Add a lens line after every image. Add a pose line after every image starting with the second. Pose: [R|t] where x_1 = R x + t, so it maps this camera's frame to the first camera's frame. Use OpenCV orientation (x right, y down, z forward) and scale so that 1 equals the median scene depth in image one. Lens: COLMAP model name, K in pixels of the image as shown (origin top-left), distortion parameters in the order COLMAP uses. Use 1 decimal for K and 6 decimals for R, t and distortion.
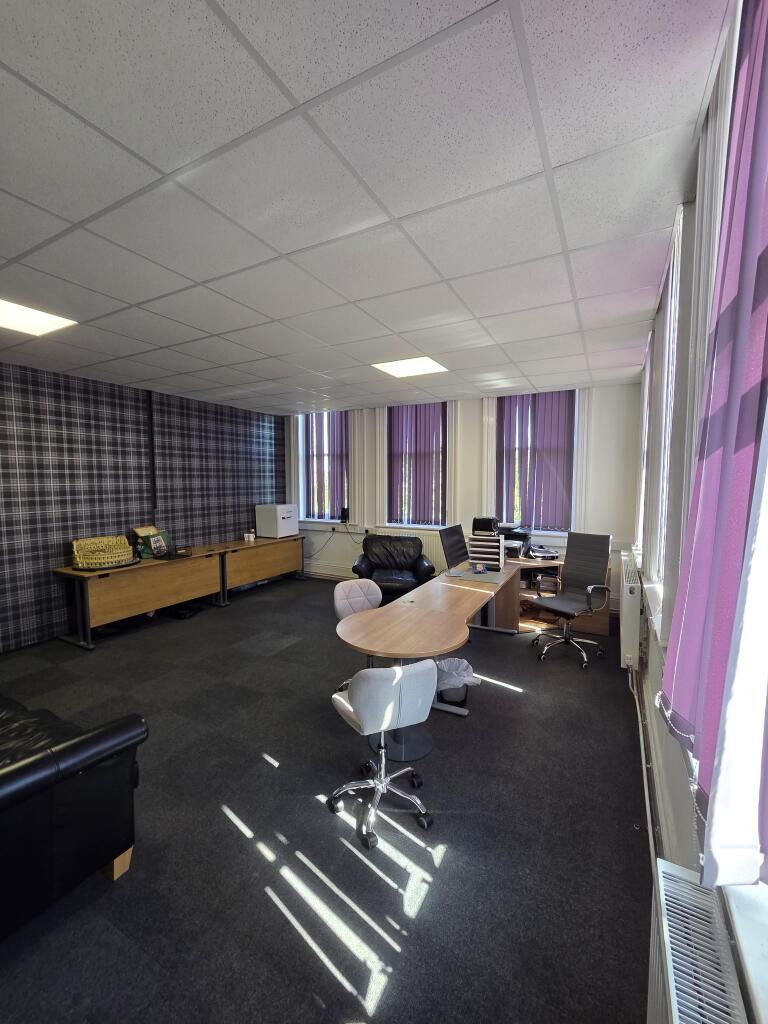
lens RADIAL K [[418.8, 0, 384.0], [0, 418.8, 512.0], [0, 0, 1]] dist [0.000855, -0.000158]
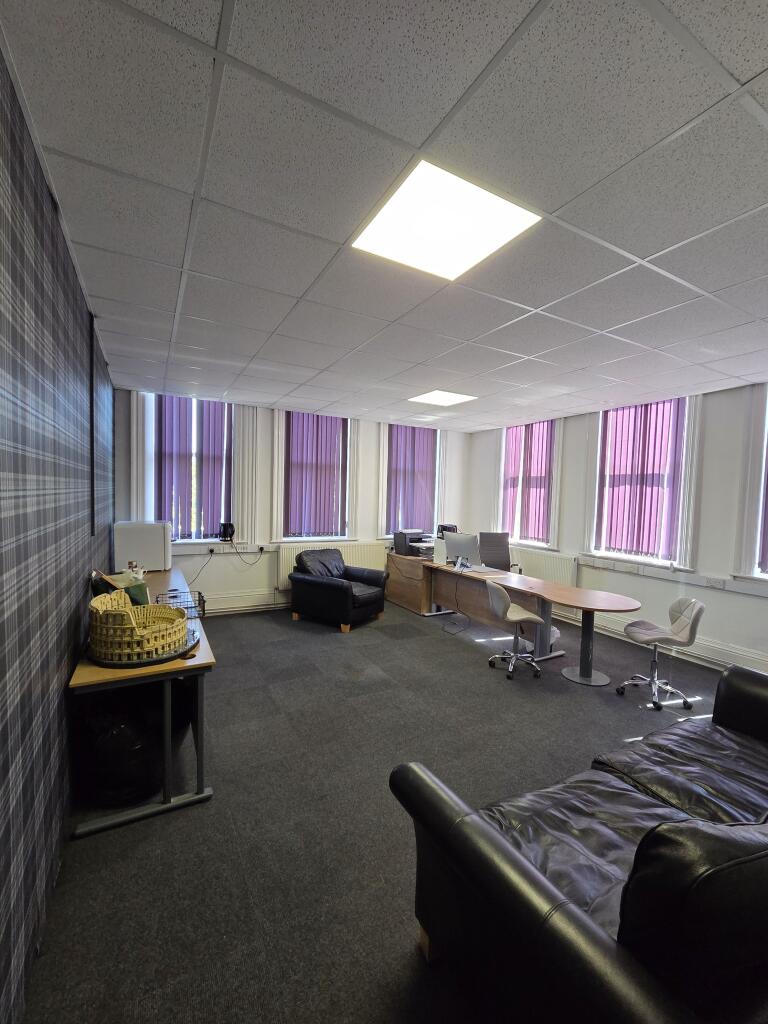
lens RADIAL K [[420.5, 0, 384.1], [0, 420.5, 515.0], [0, 0, 1]] dist [0.000779, -0.000179]
pose [[0.533640, -0.028442, 0.845234, -0.662492], [0.035133, 0.999317, 0.011445, -0.025833], [-0.844982, 0.023588, 0.534274, 0.329686]]
